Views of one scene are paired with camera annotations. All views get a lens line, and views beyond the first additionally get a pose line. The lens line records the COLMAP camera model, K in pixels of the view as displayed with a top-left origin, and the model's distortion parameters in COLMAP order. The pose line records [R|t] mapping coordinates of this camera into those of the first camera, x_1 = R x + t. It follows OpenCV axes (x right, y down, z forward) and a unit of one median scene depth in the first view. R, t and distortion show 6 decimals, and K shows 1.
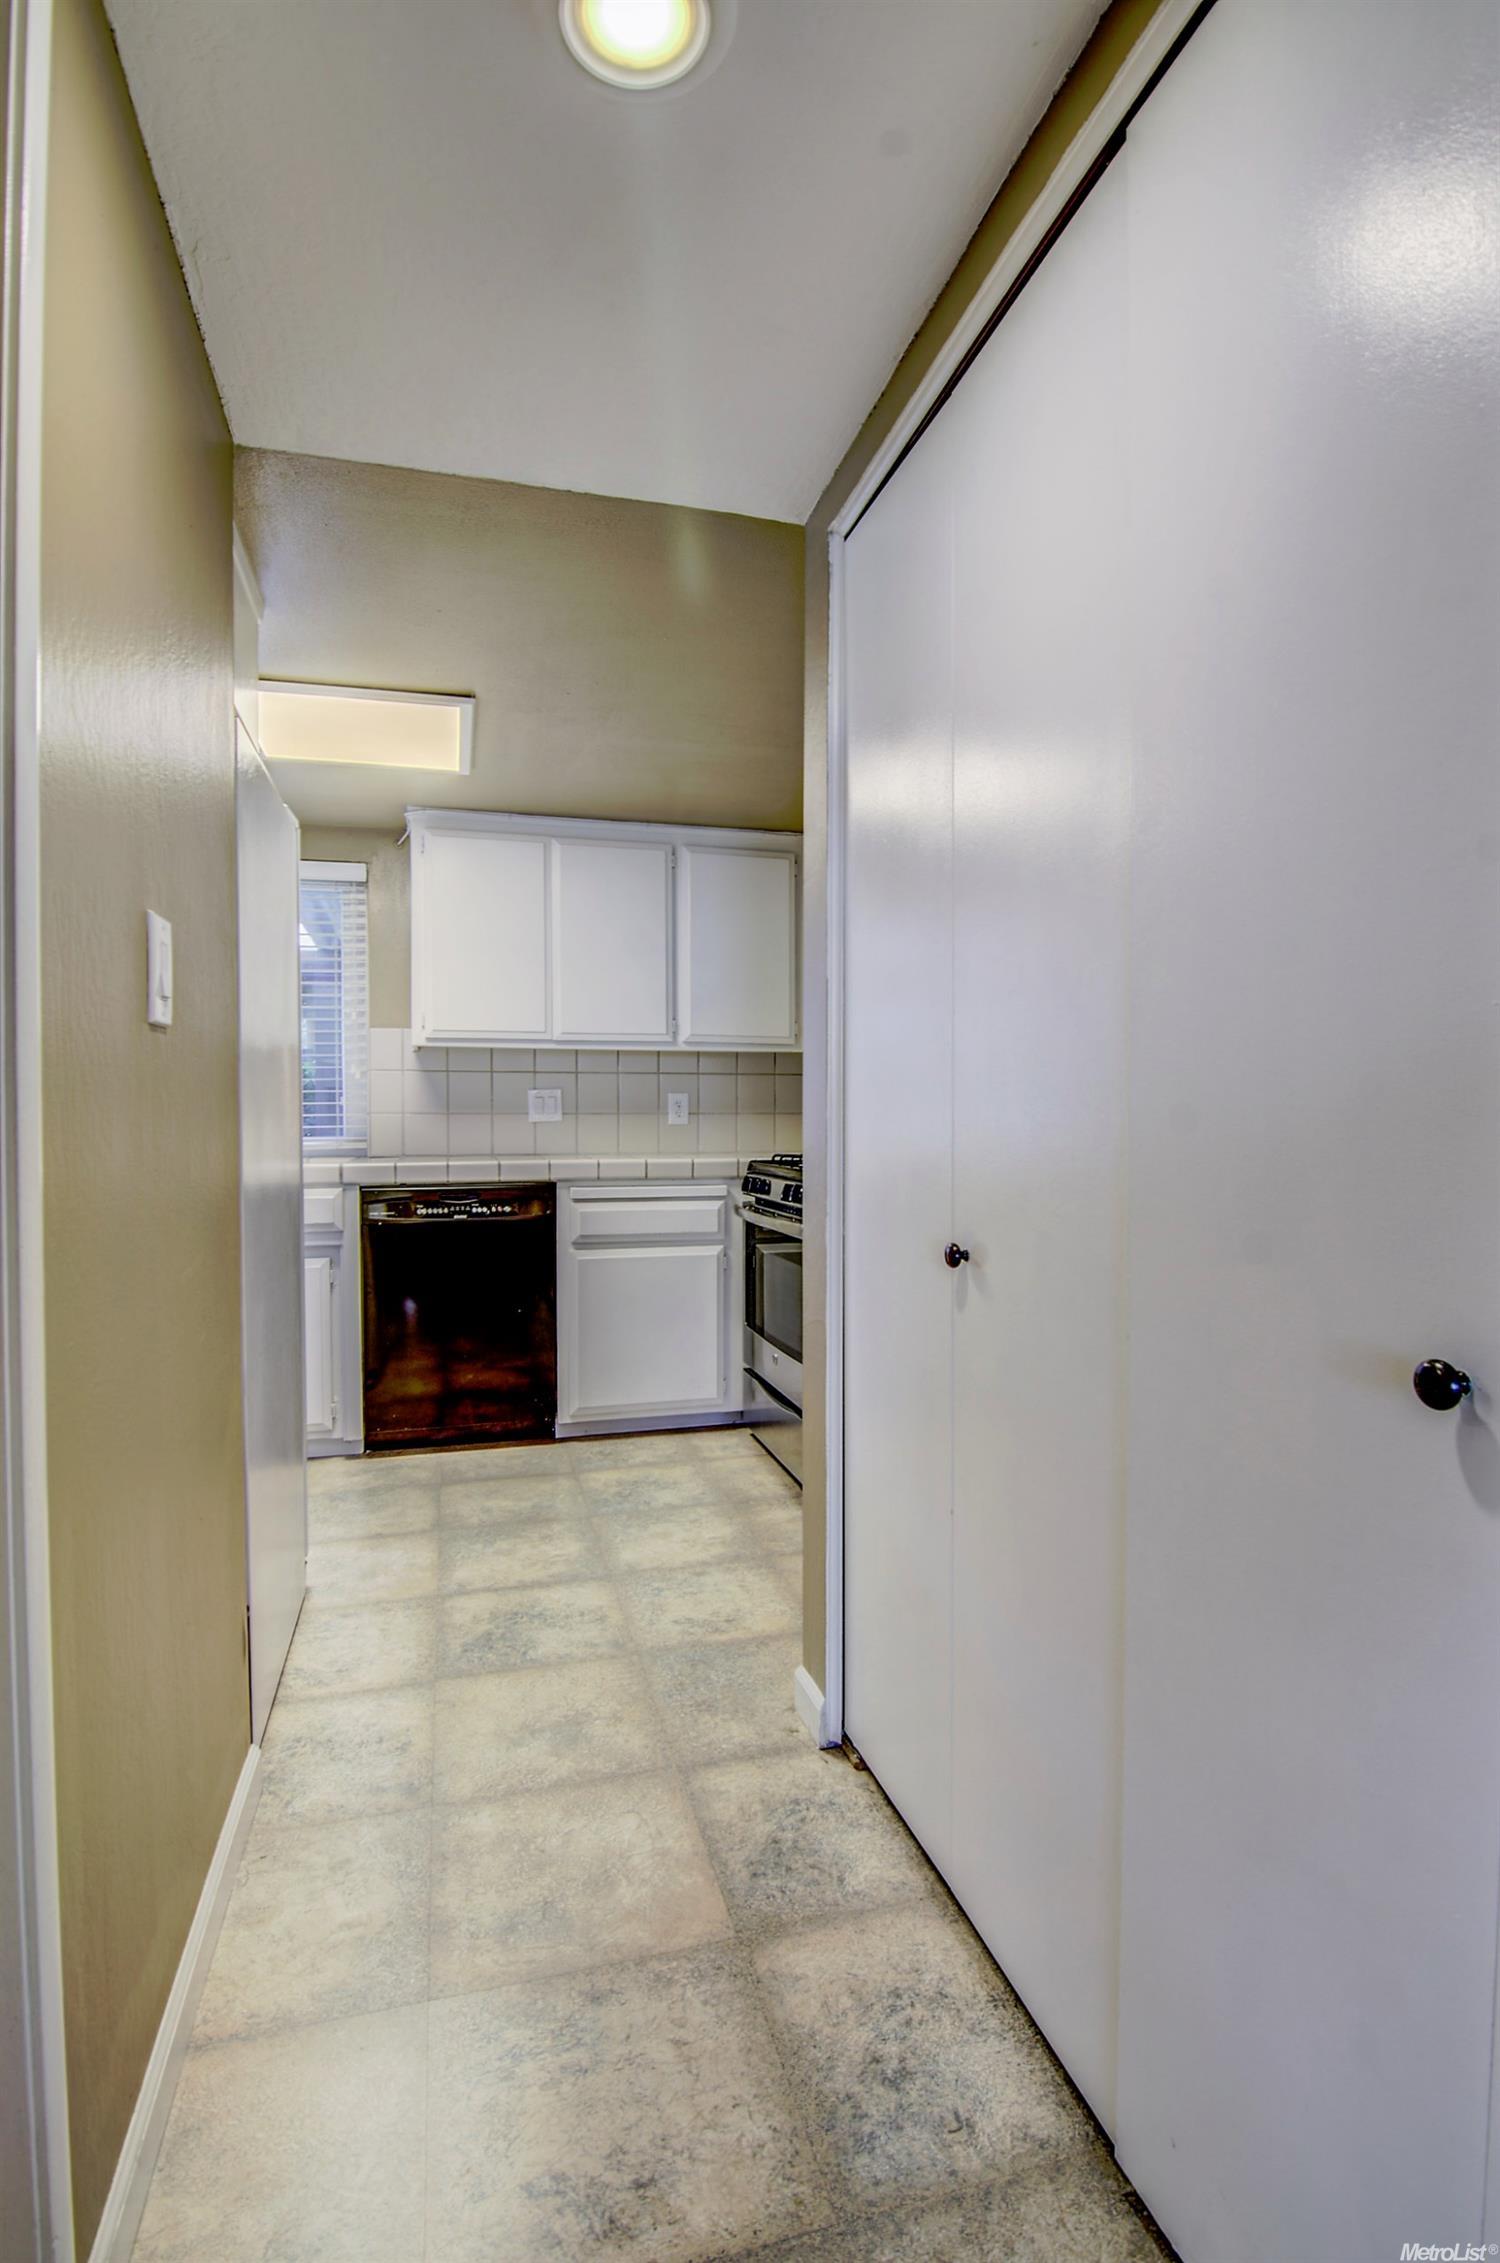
lens RADIAL K [[1101.1, 0, 753.6], [0, 1101.1, 1139.4], [0, 0, 1]] dist [-0.015544, -0.006237]
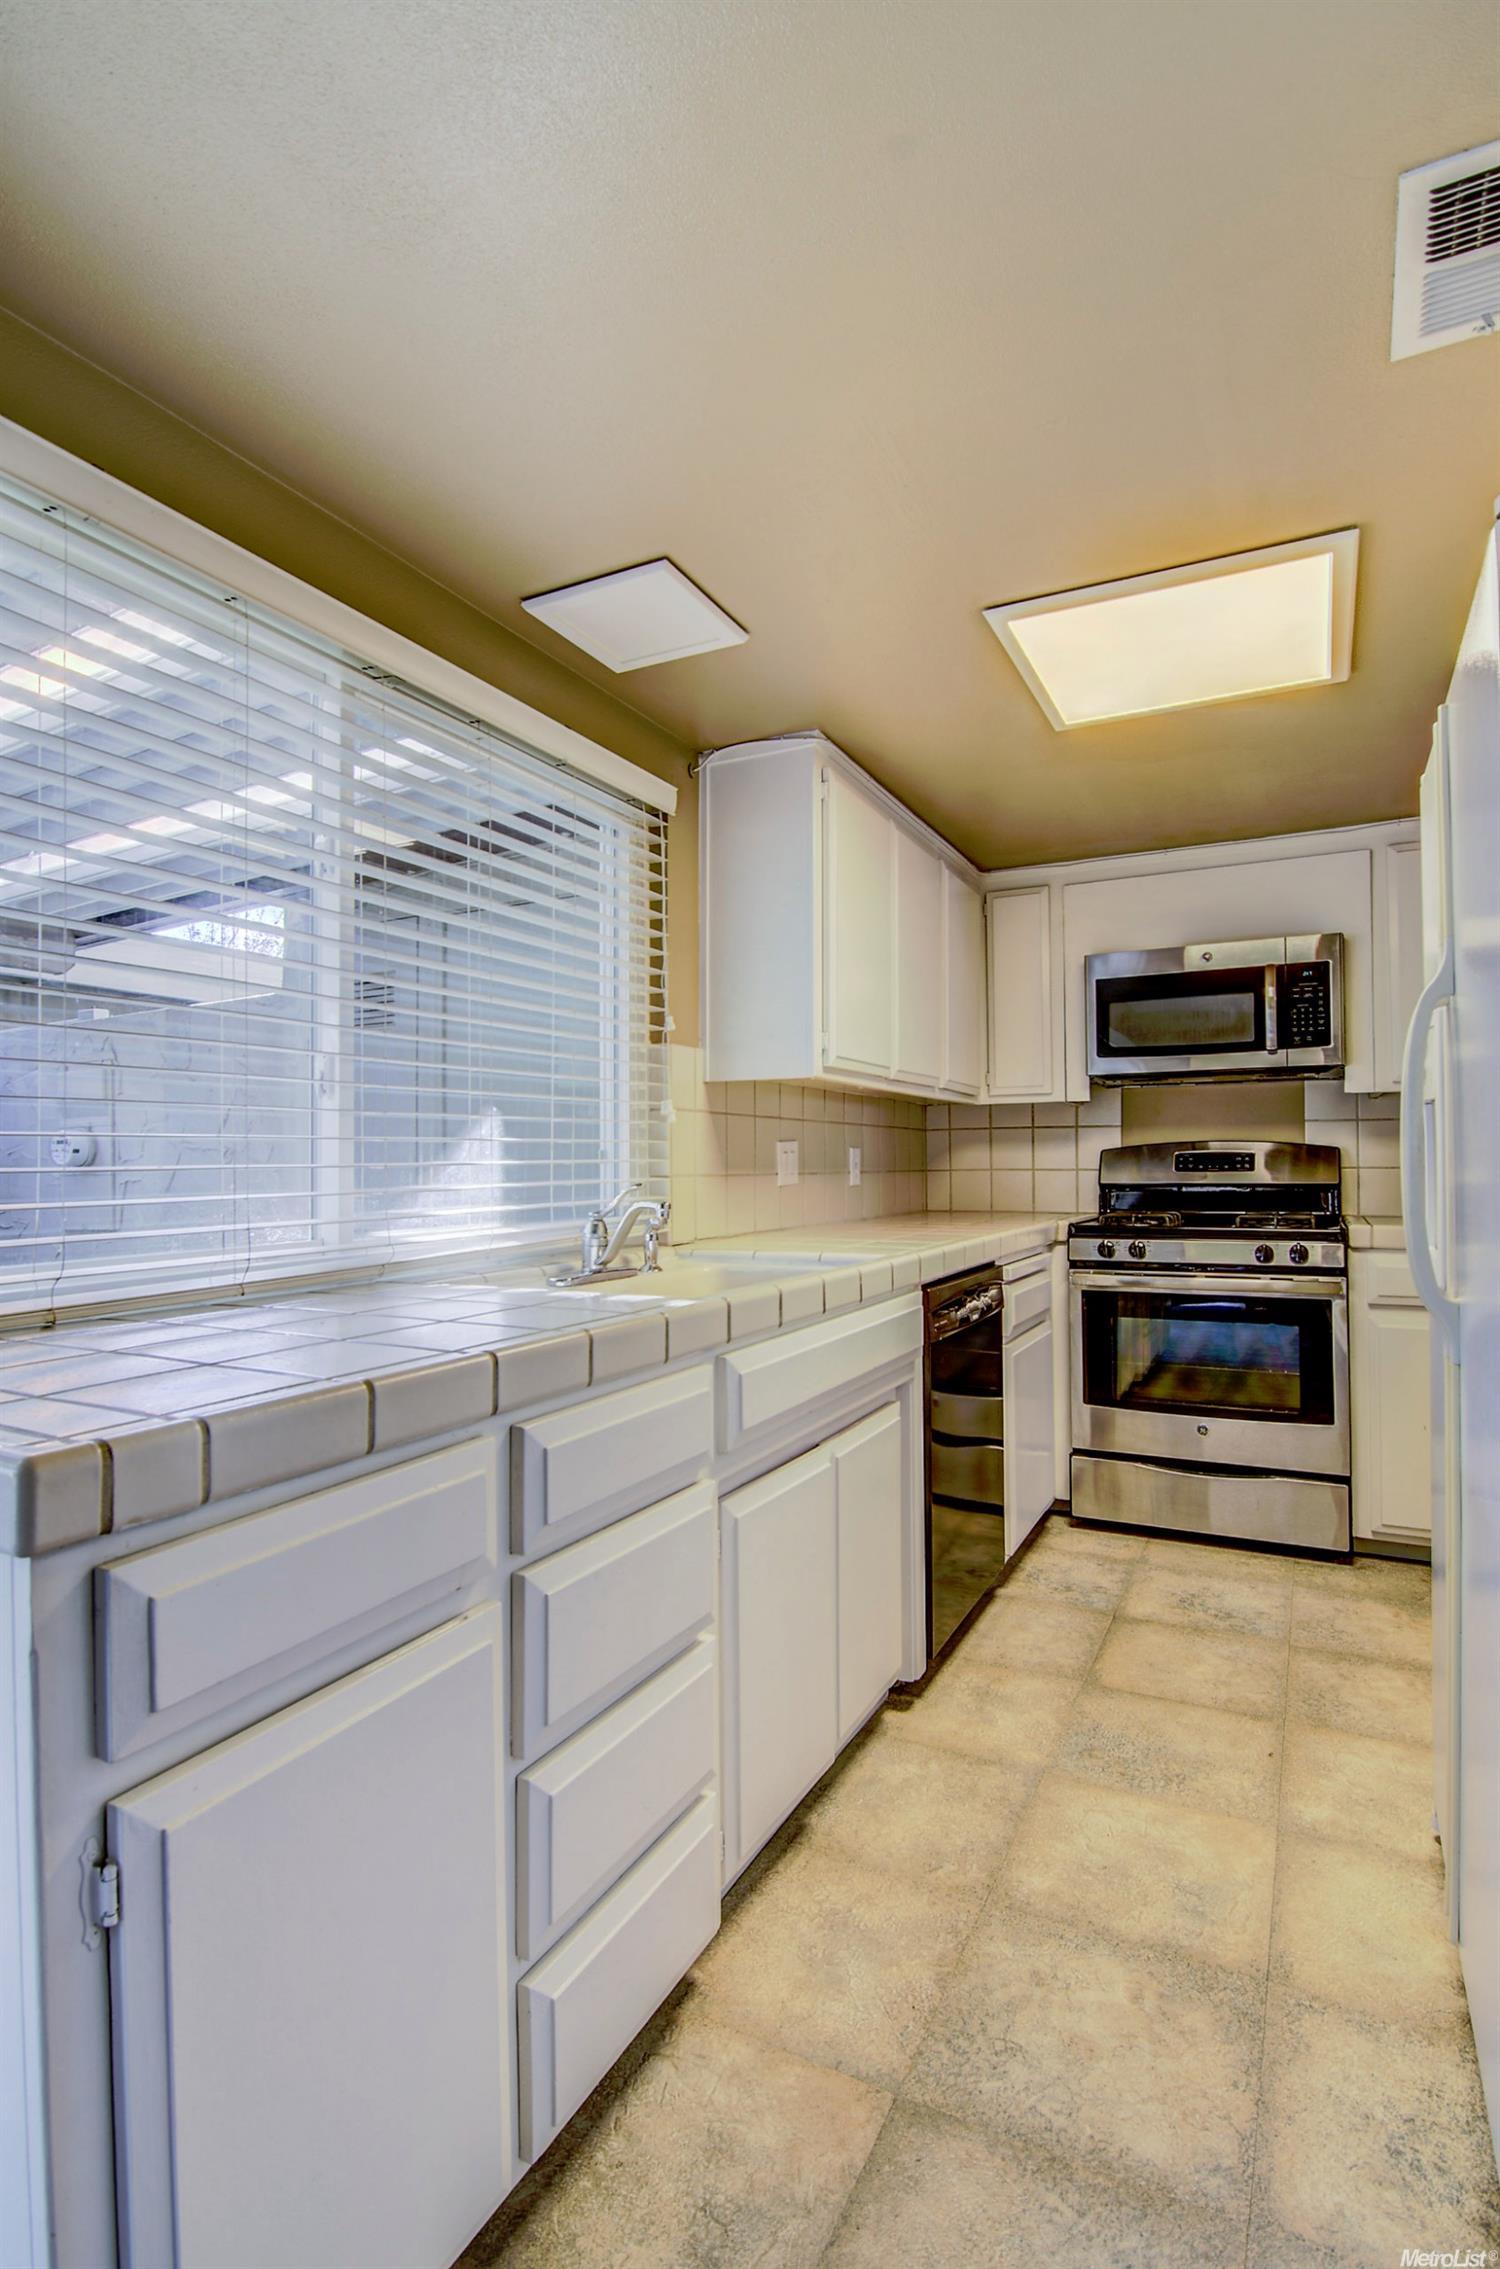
lens RADIAL K [[1104.0, 0, 762.1], [0, 1104.0, 1136.4], [0, 0, 1]] dist [-0.015544, -0.006237]
pose [[0.672422, 0.015321, 0.740010, -0.851939], [0.021755, 0.998945, -0.040449, -0.021165], [-0.739849, 0.043298, 0.671379, 0.572108]]
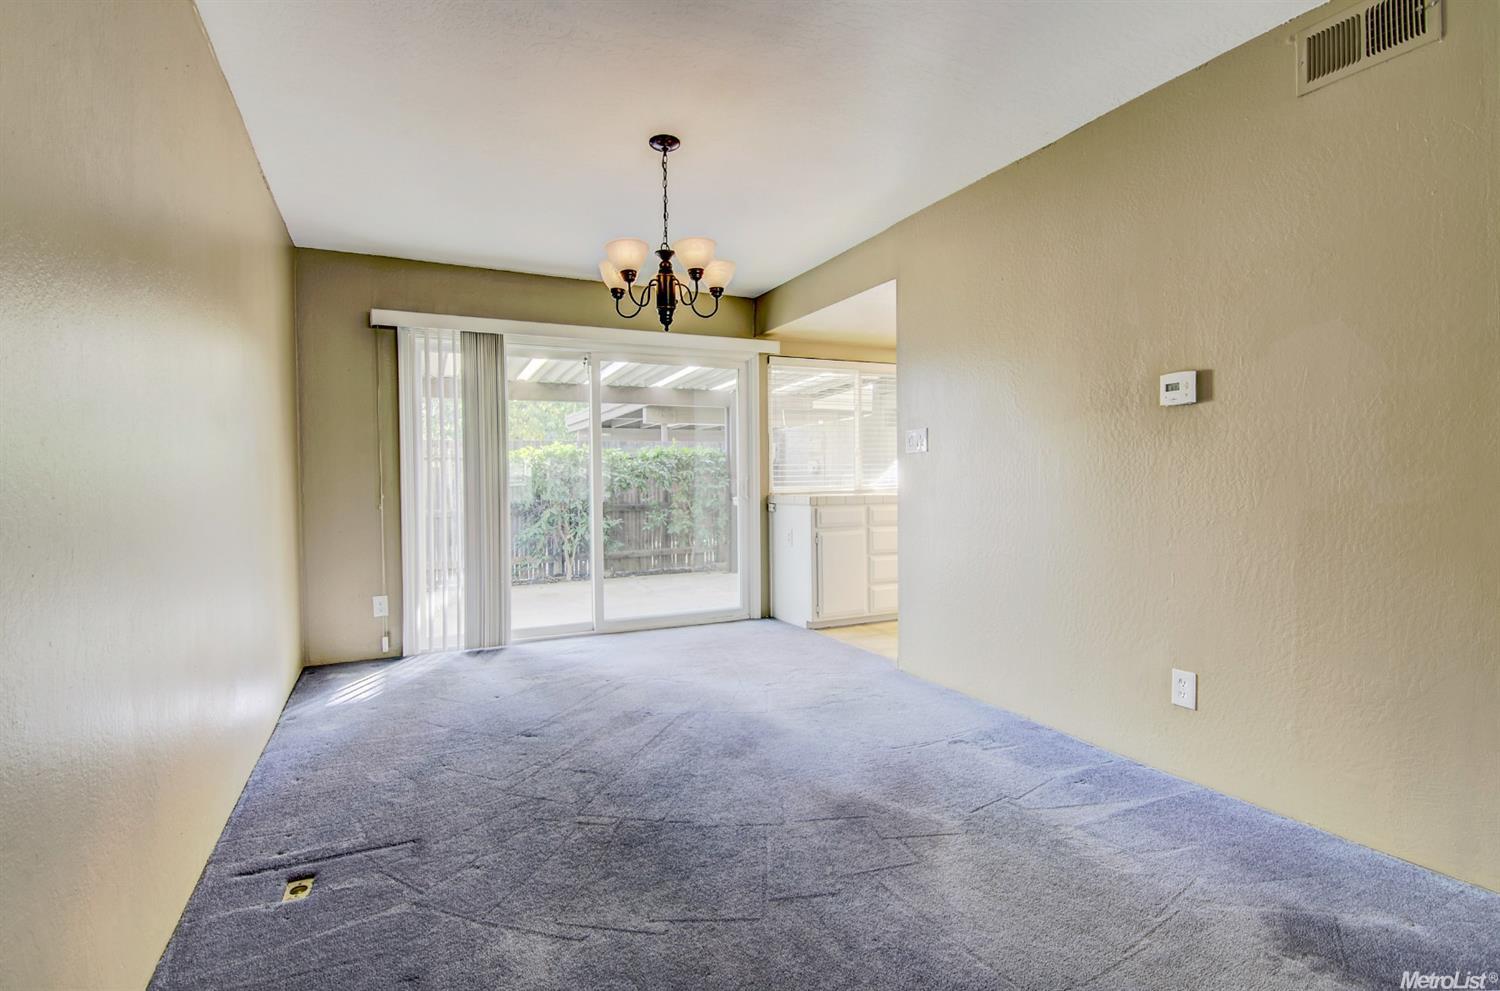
lens RADIAL K [[729.8, 0, 747.6], [0, 729.8, 492.7], [0, 0, 1]] dist [-0.015544, -0.006237]
pose [[0.983220, -0.006309, 0.182315, -1.148213], [0.005968, 0.999979, 0.002417, 0.011833], [-0.182327, -0.001289, 0.983237, -0.477833]]
